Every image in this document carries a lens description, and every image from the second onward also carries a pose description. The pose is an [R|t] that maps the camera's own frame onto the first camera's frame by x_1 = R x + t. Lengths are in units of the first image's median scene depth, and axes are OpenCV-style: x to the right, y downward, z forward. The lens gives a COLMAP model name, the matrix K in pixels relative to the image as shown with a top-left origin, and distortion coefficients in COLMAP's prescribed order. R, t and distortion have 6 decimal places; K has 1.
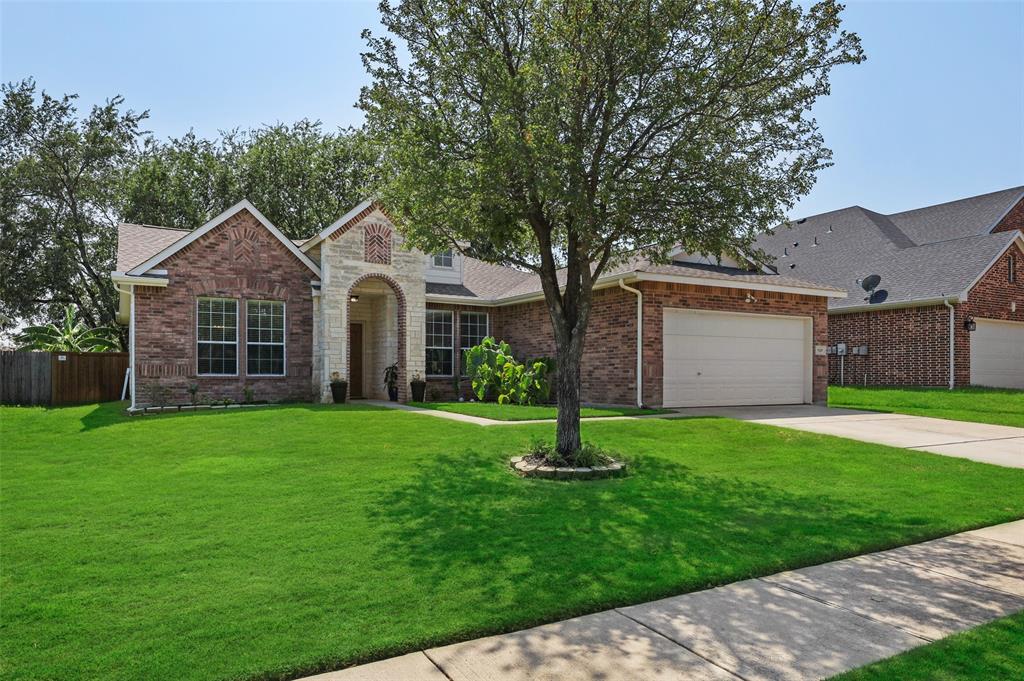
lens RADIAL K [[668.1, 0, 510.1], [0, 668.1, 368.1], [0, 0, 1]] dist [-0.004827, -0.000585]
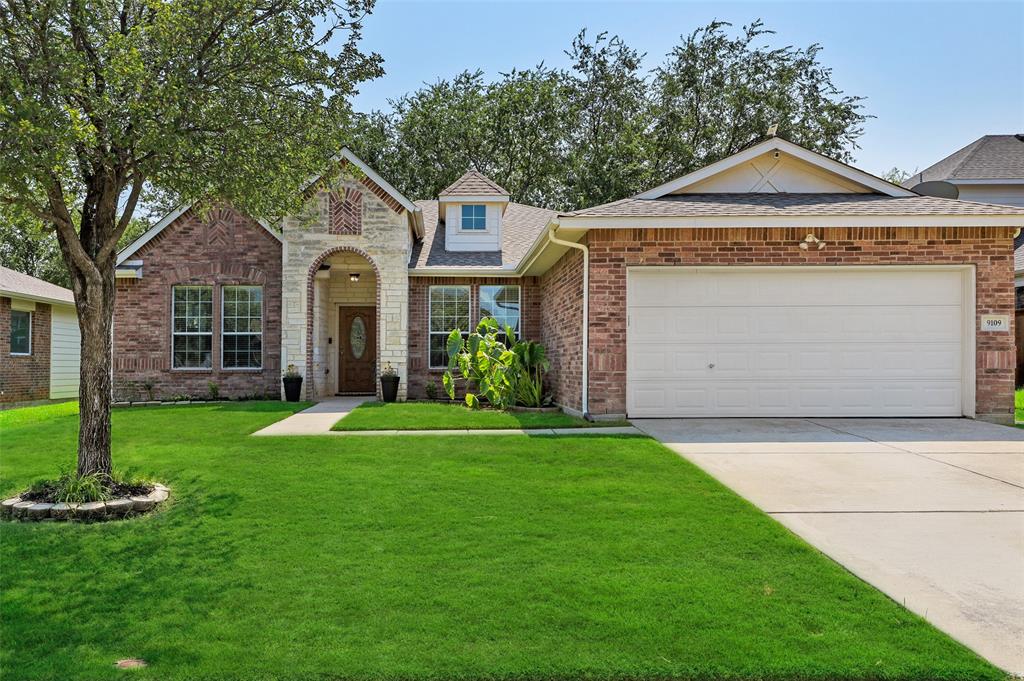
lens RADIAL K [[803.3, 0, 512.0], [0, 803.3, 343.9], [0, 0, 1]] dist [-0.001428, 0.001173]
pose [[0.873761, -0.015655, -0.486104, 0.487183], [0.010252, 0.999853, -0.013772, -0.003976], [0.486248, 0.007050, 0.873792, 0.231120]]
